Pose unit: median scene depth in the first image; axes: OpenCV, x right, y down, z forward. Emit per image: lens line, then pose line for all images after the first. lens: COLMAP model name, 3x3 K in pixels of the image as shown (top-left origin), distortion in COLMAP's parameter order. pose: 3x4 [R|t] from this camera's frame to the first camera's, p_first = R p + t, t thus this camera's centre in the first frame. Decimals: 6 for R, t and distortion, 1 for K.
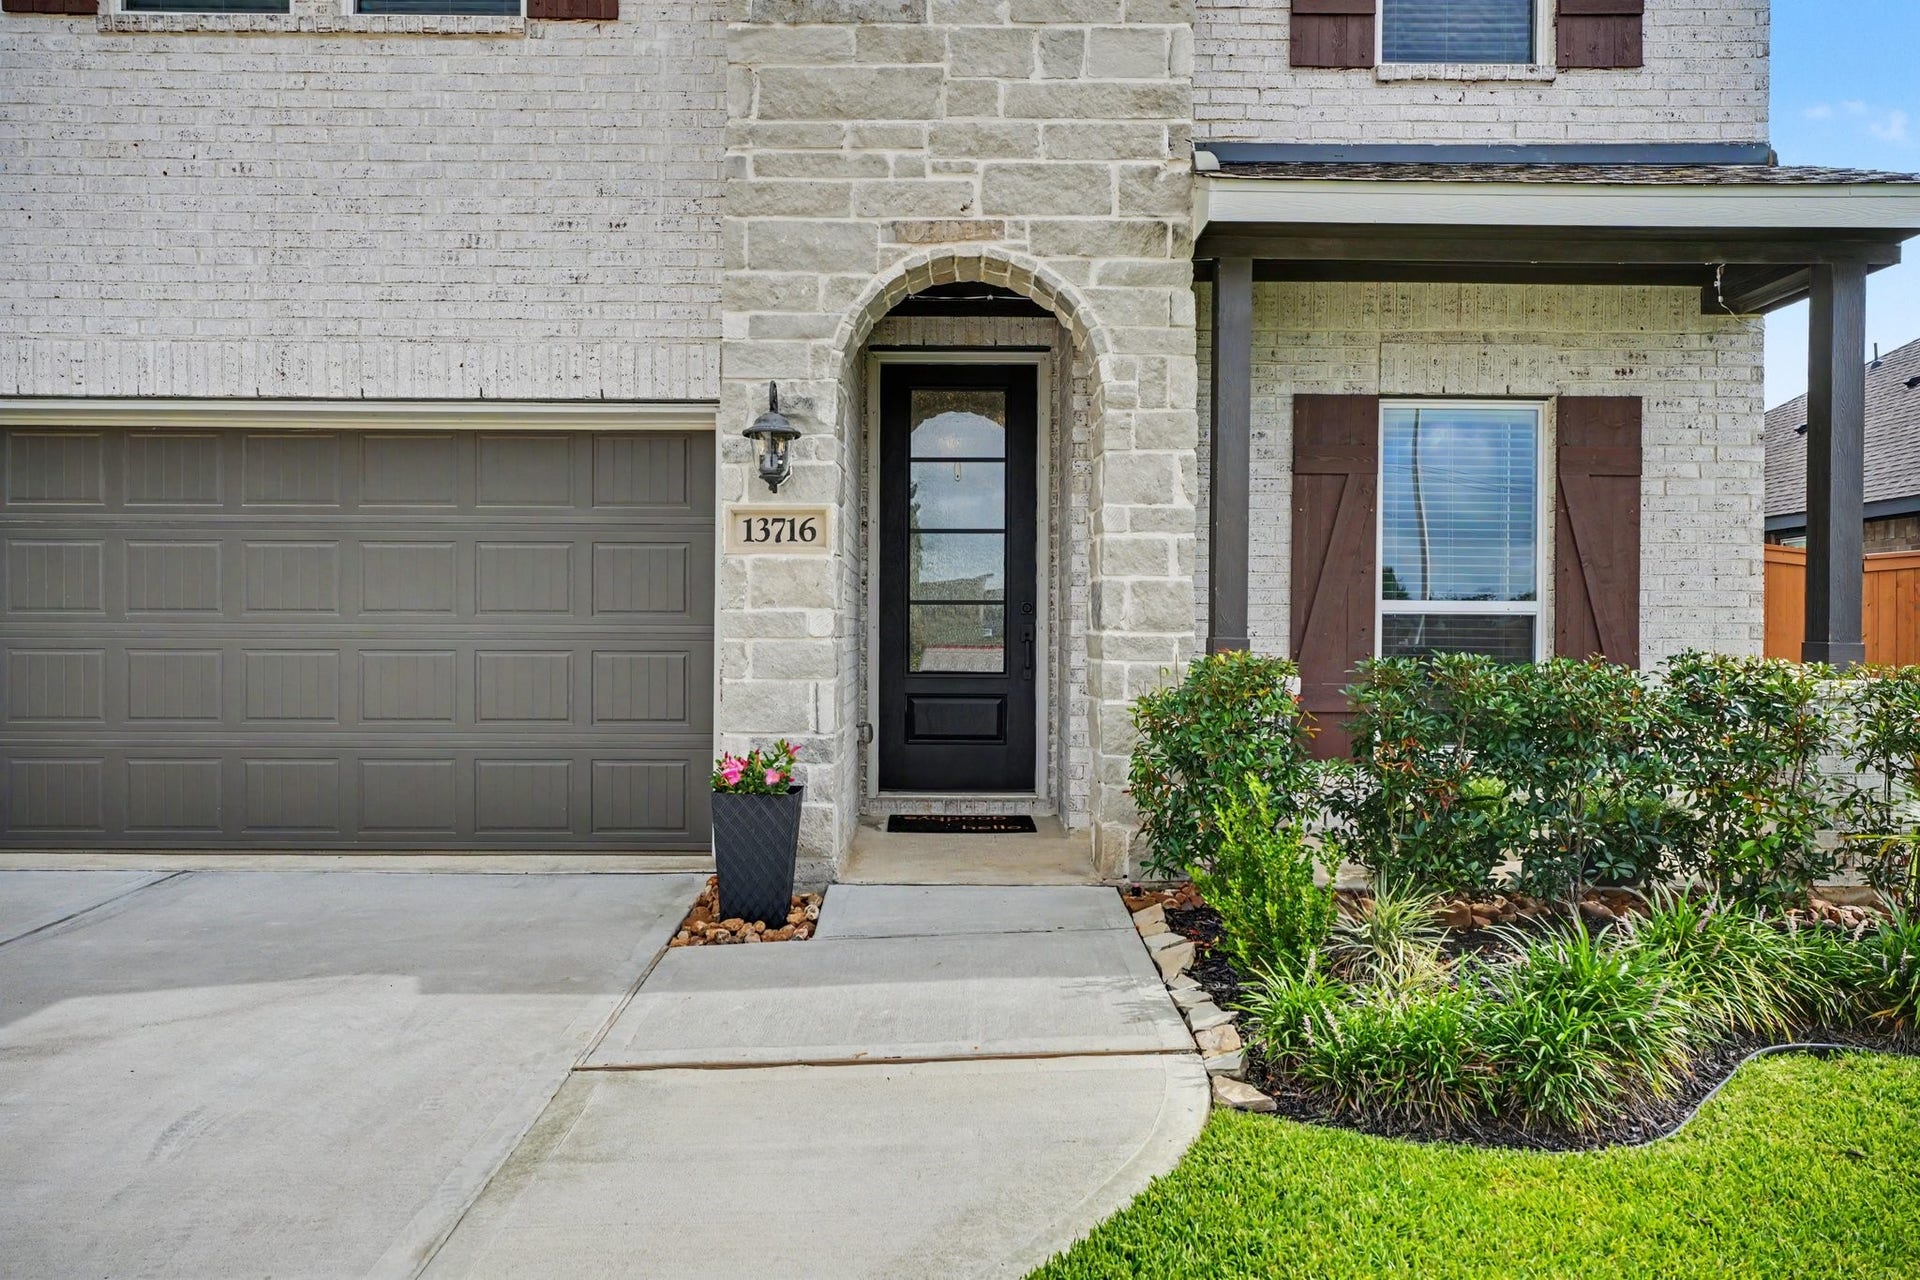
lens RADIAL K [[1132.7, 0, 960.0], [0, 1132.7, 640.0], [0, 0, 1]] dist [0.003882, 0.002260]
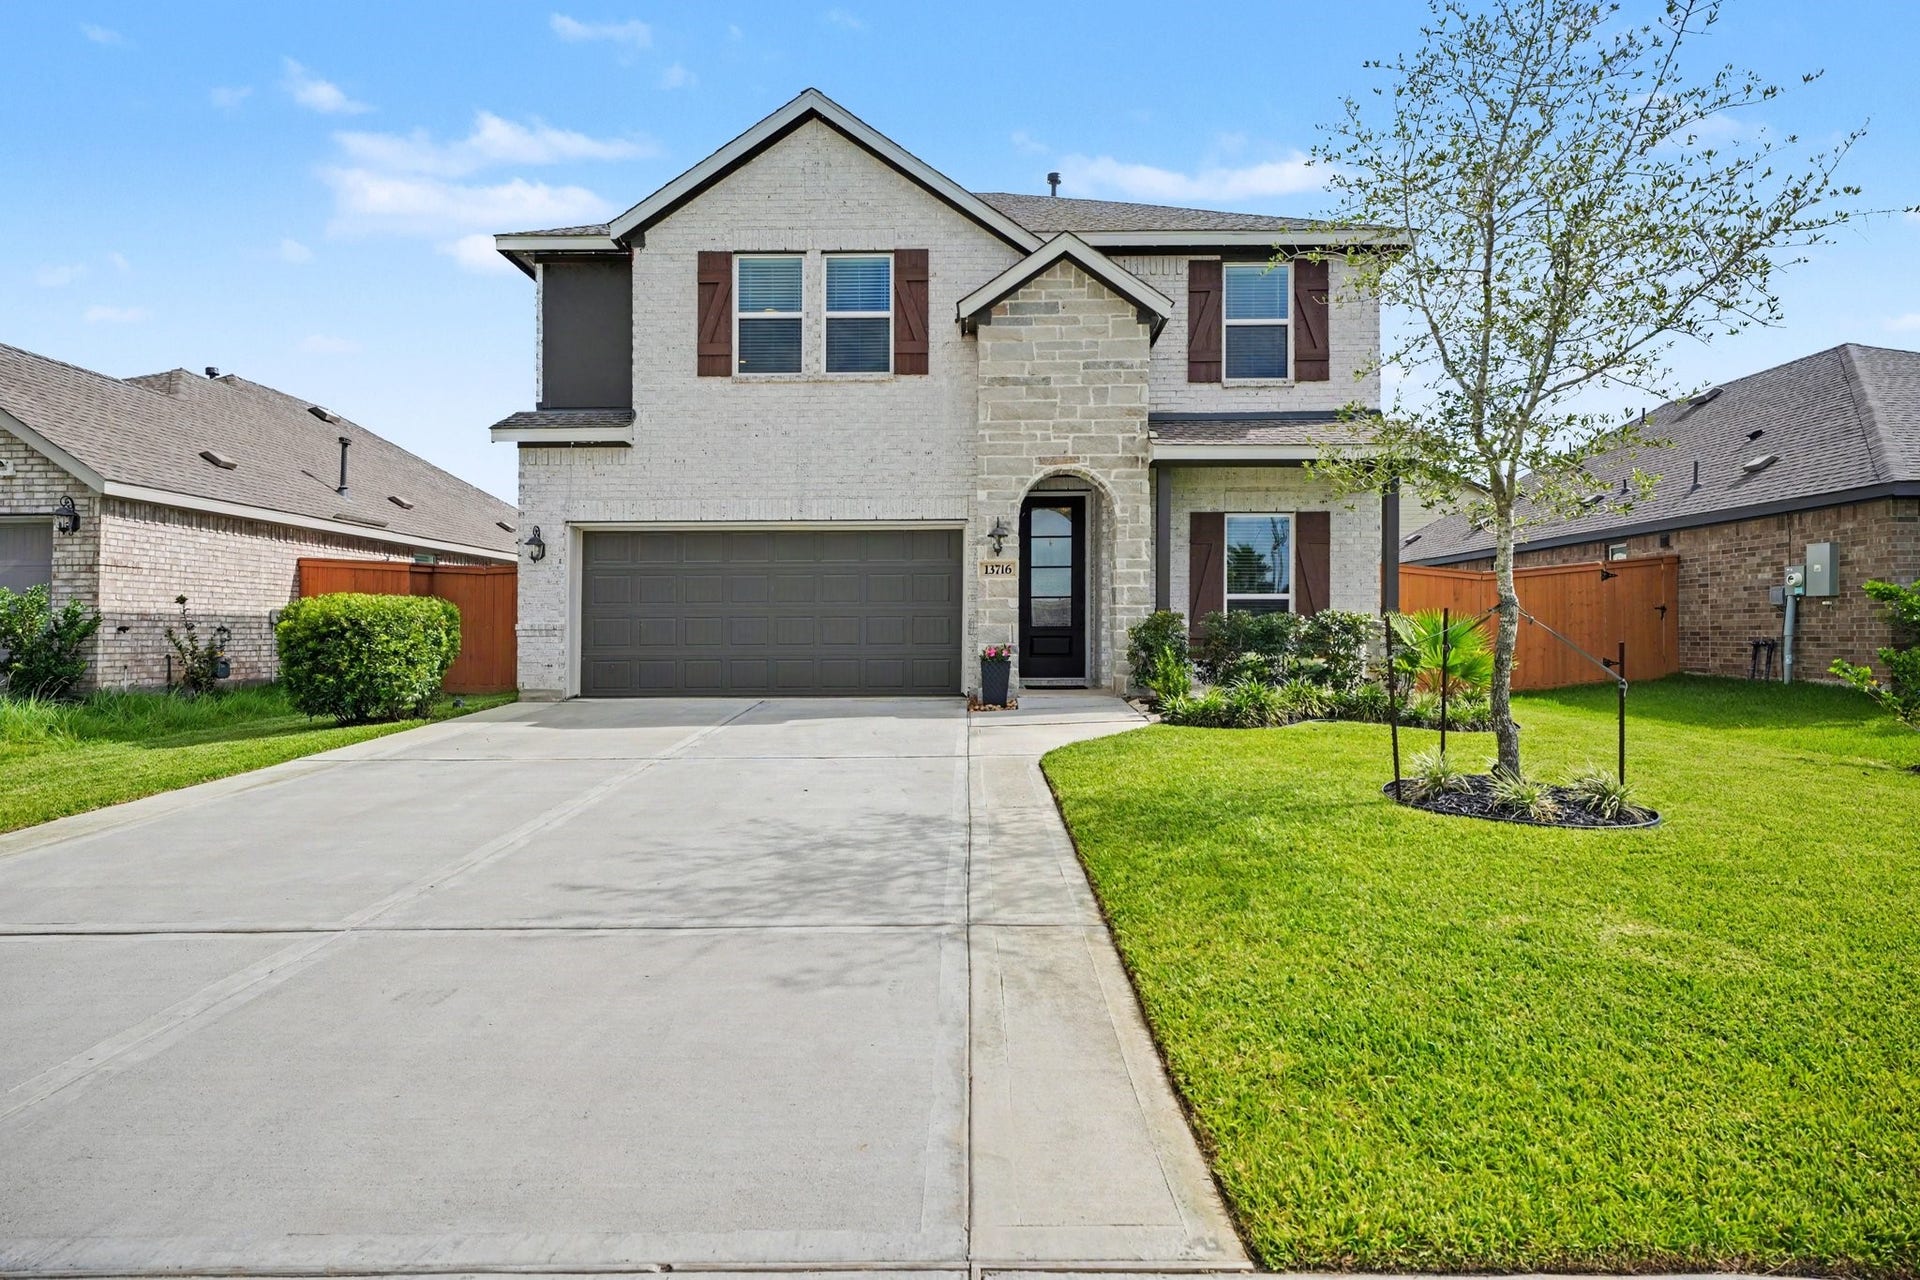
lens RADIAL K [[869.8, 0, 960.0], [0, 869.8, 640.0], [0, 0, 1]] dist [0.003445, 0.000196]
pose [[0.999480, -0.007074, -0.031464, -0.168620], [0.007191, 0.999968, 0.003610, 0.059882], [0.031438, -0.003835, 0.999498, -1.006879]]
